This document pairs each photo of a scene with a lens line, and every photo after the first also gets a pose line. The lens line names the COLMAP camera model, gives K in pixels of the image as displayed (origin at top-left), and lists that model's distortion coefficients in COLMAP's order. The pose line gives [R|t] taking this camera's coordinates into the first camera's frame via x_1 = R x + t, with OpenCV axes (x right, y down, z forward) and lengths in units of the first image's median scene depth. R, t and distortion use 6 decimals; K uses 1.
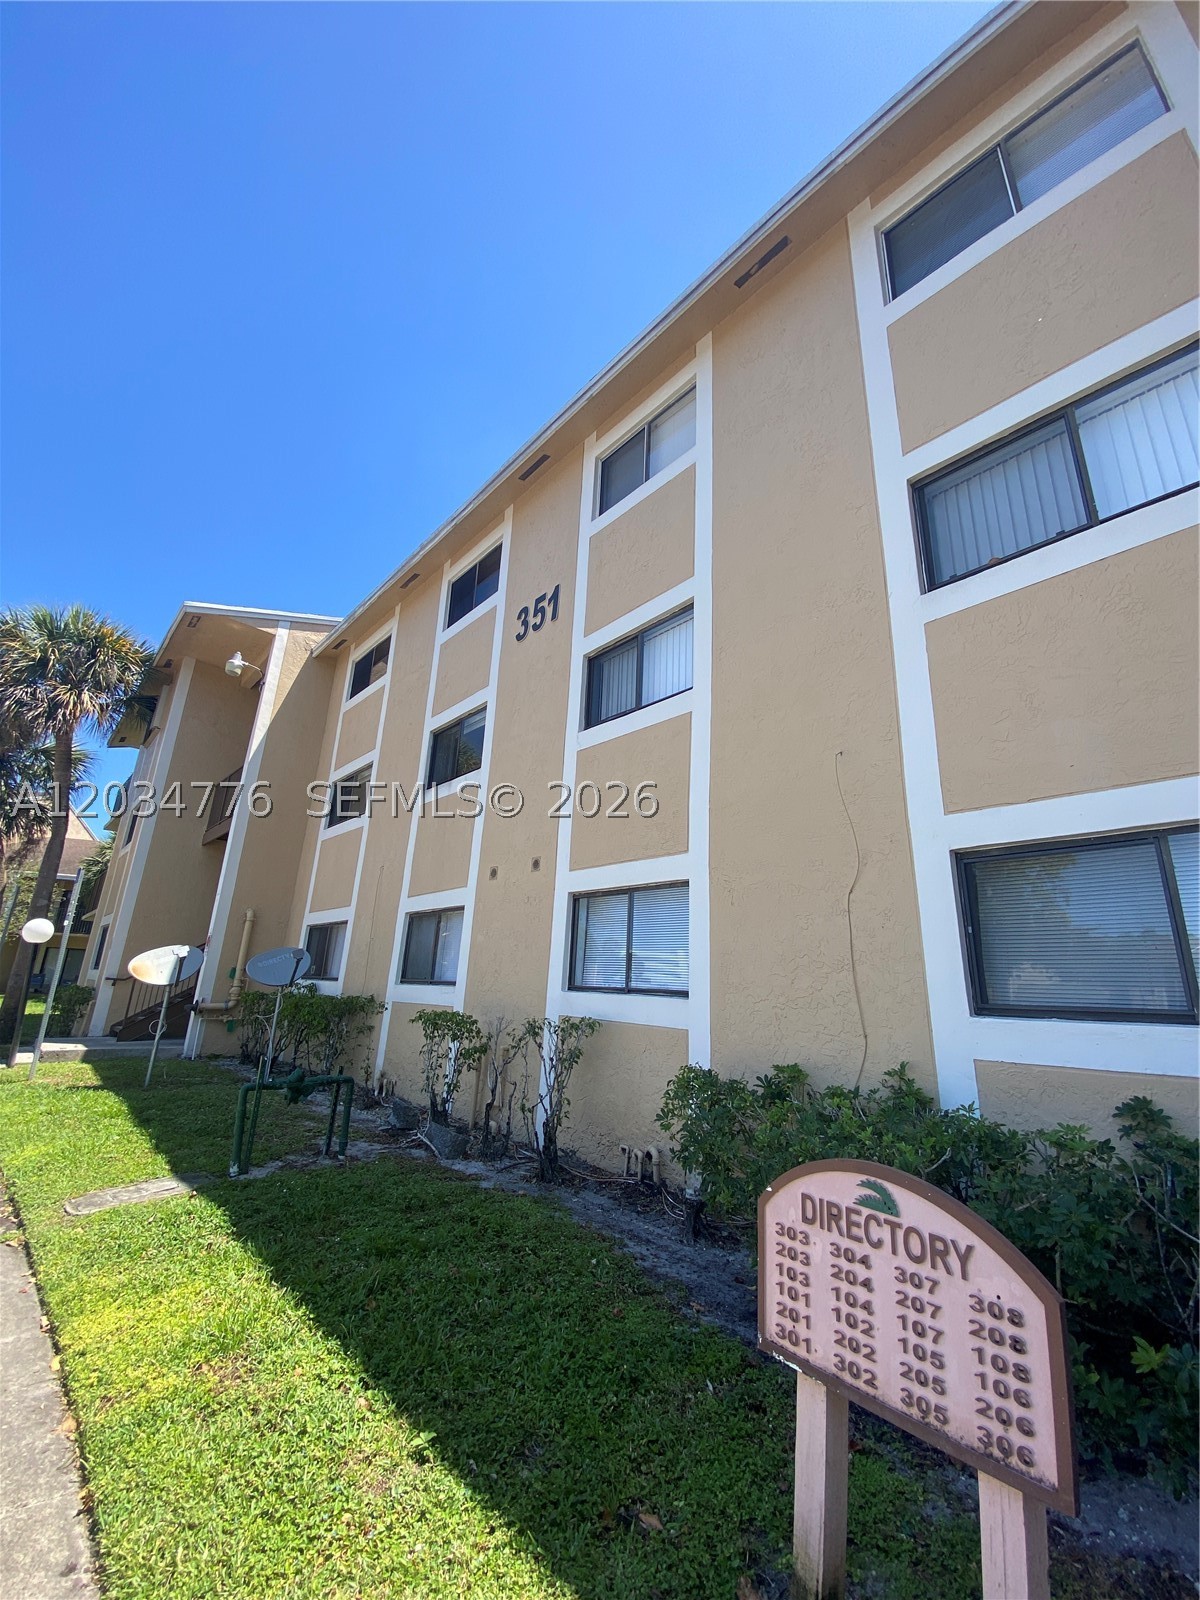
lens RADIAL K [[646.3, 0, 602.1], [0, 646.3, 795.3], [0, 0, 1]] dist [0.012511, -0.016120]
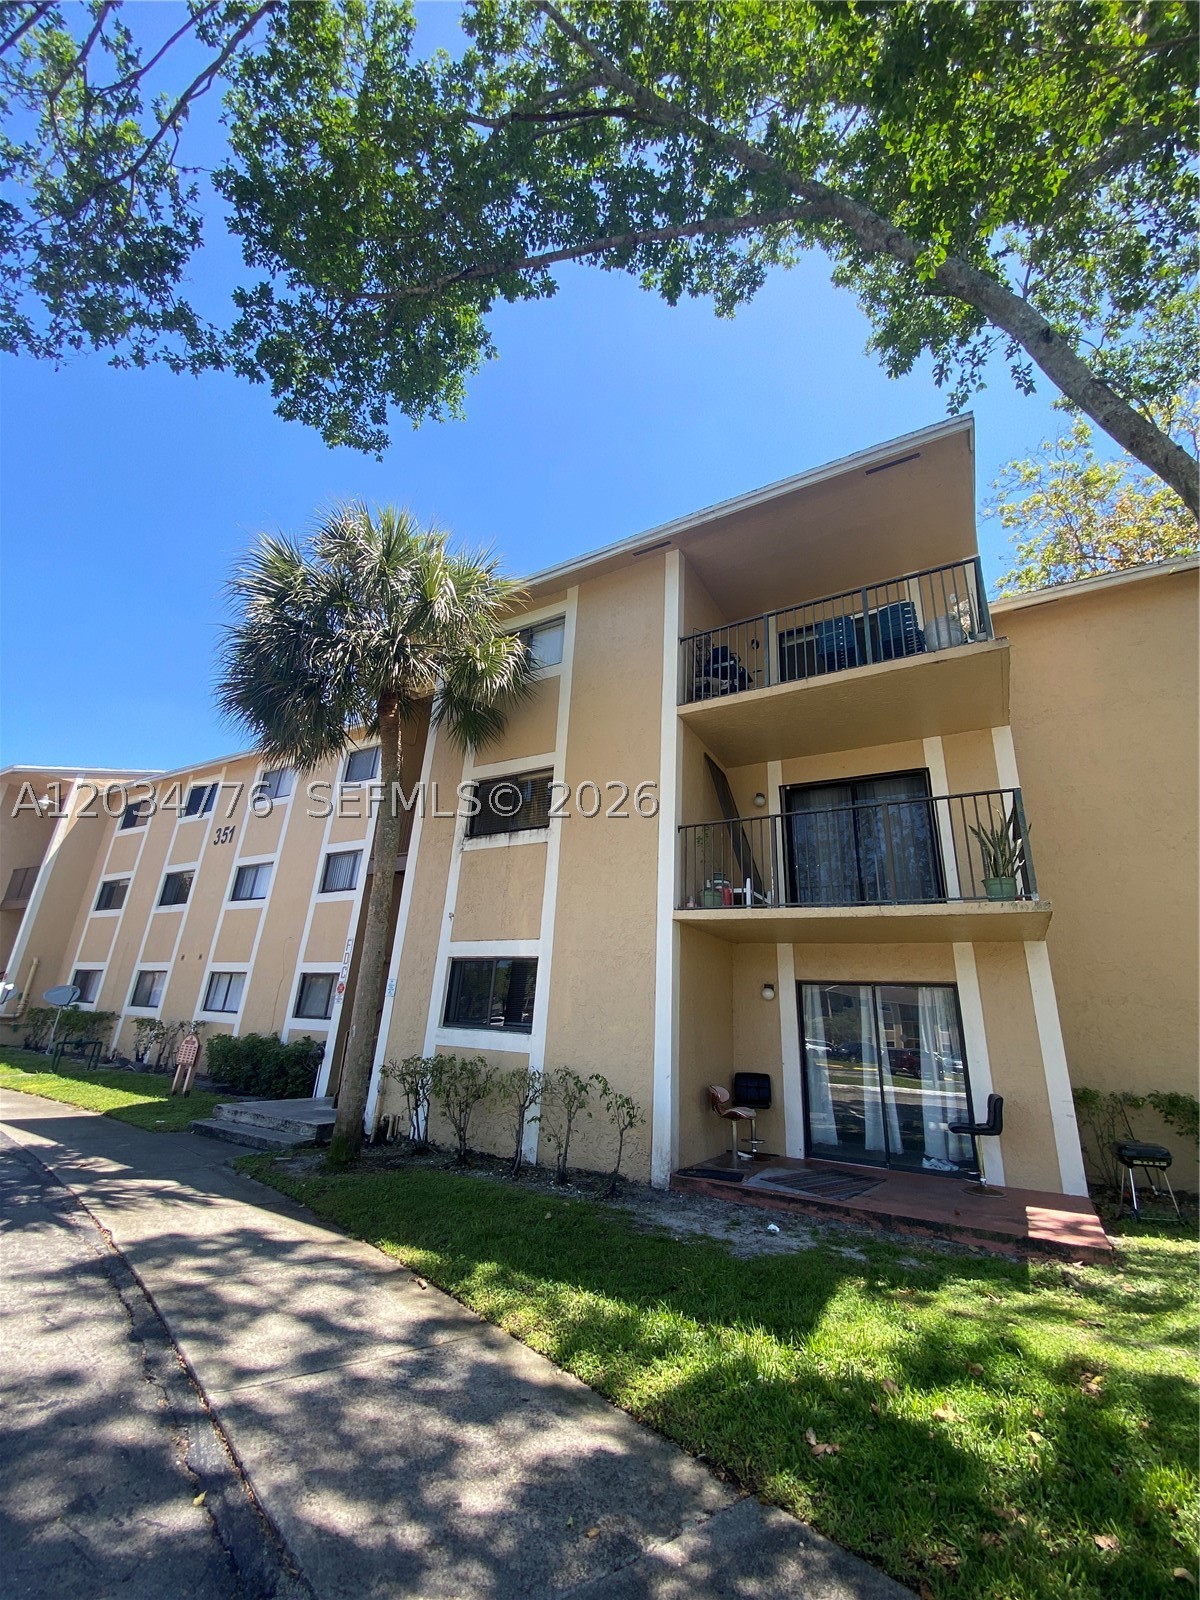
lens RADIAL K [[646.3, 0, 592.1], [0, 646.3, 803.8], [0, 0, 1]] dist [0.012511, -0.016120]
pose [[0.958356, 0.106215, 0.265090, 0.491440], [-0.099348, 0.994279, -0.039221, -0.421703], [-0.267740, 0.011251, 0.963426, -1.410544]]
